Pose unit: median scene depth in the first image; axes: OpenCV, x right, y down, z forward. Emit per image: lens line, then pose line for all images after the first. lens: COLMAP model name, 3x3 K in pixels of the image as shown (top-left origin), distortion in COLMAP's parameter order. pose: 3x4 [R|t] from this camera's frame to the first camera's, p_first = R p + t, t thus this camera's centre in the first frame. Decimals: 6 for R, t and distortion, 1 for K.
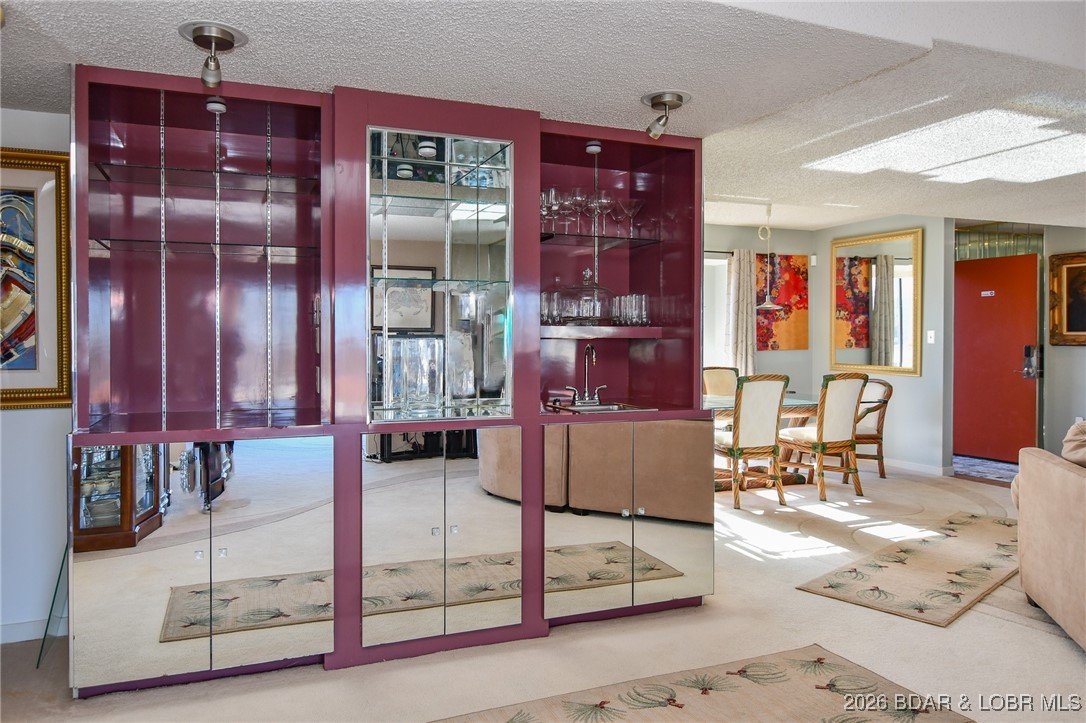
lens RADIAL K [[715.6, 0, 501.1], [0, 715.6, 357.4], [0, 0, 1]] dist [0.007621, 0.003618]
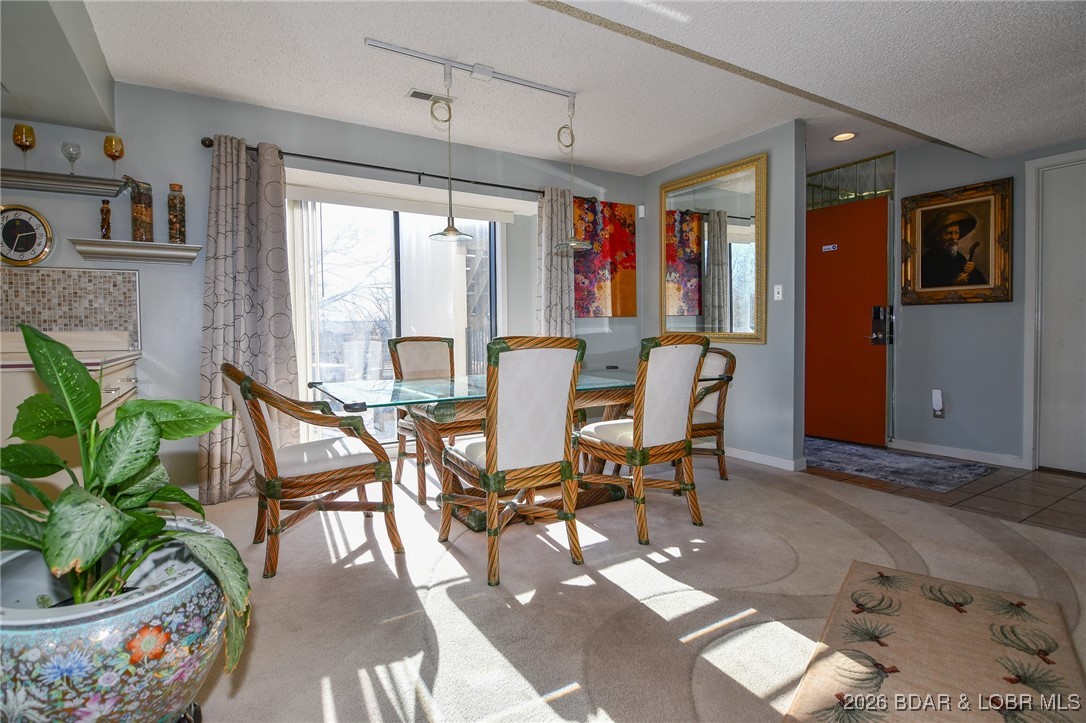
lens RADIAL K [[531.0, 0, 544.4], [0, 531.0, 354.3], [0, 0, 1]] dist [0.000212, -0.000322]
pose [[0.979723, -0.014953, 0.199798, 0.226221], [0.011306, 0.999748, 0.019382, 0.023172], [-0.200038, -0.016730, 0.979645, 0.468454]]
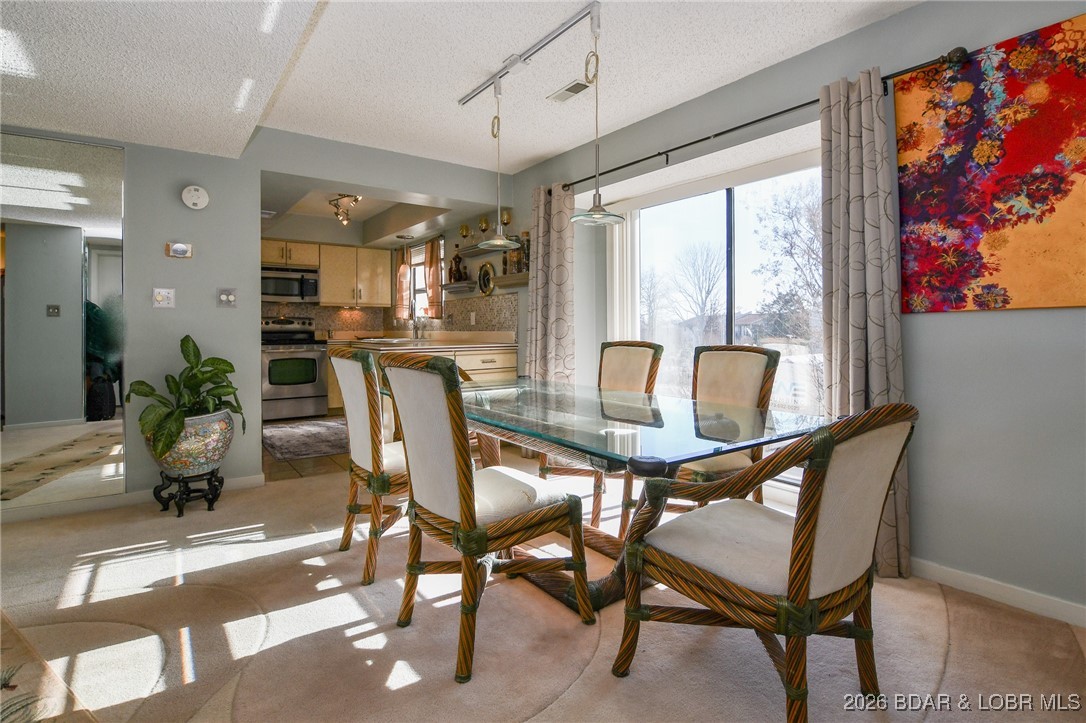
lens RADIAL K [[547.8, 0, 541.7], [0, 547.8, 333.8], [0, 0, 1]] dist [-0.012623, -0.001080]
pose [[0.268115, 0.010071, -0.963334, 0.667923], [-0.021309, 0.999763, 0.004521, 0.006501], [0.963151, 0.019315, 0.268266, 0.808467]]
